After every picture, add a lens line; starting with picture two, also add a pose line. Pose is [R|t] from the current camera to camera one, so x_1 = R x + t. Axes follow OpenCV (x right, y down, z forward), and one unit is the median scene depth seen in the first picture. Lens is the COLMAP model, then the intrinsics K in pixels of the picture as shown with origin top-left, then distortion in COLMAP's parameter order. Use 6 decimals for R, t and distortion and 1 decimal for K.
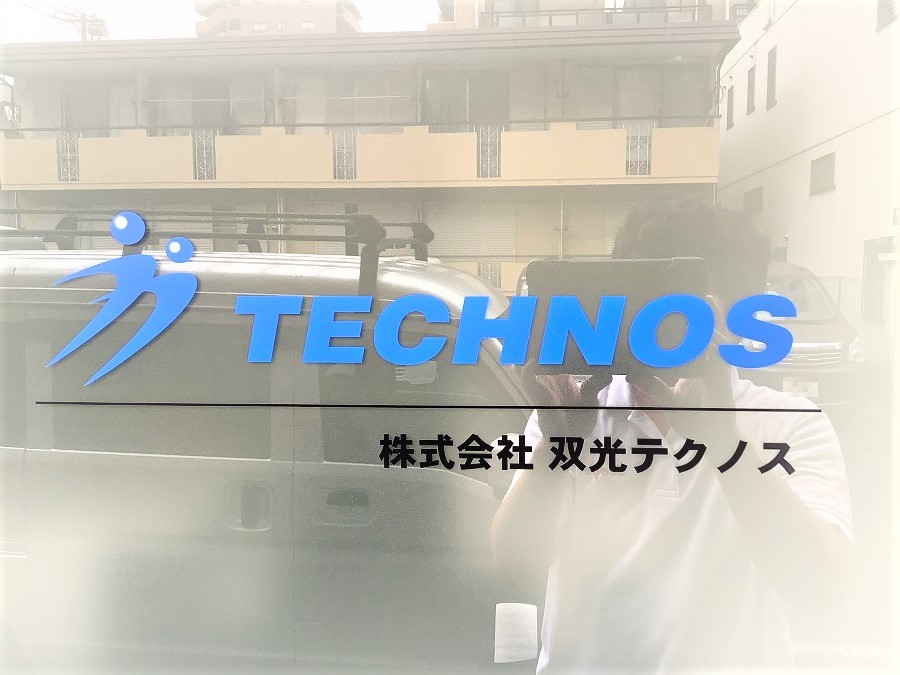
lens RADIAL K [[821.9, 0, 451.7], [0, 821.9, 318.0], [0, 0, 1]] dist [0.143502, -0.272383]
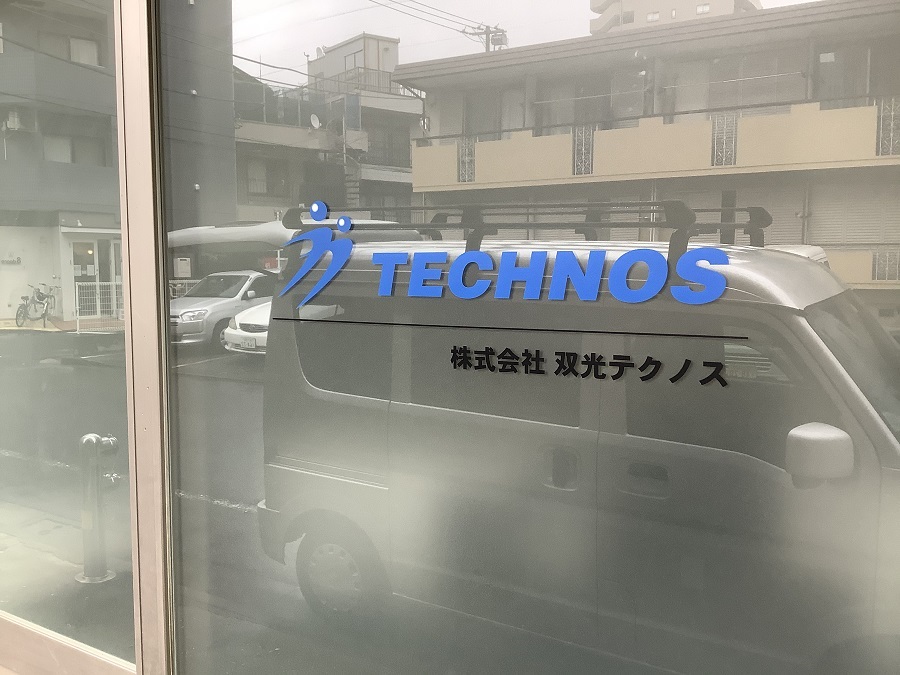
lens RADIAL K [[821.9, 0, 451.7], [0, 821.9, 318.0], [0, 0, 1]] dist [0.143502, -0.272383]
pose [[0.900904, 0.032999, -0.432762, 0.464760], [-0.028667, 0.999452, 0.016532, 0.056764], [0.433071, -0.002487, 0.901357, -0.277114]]
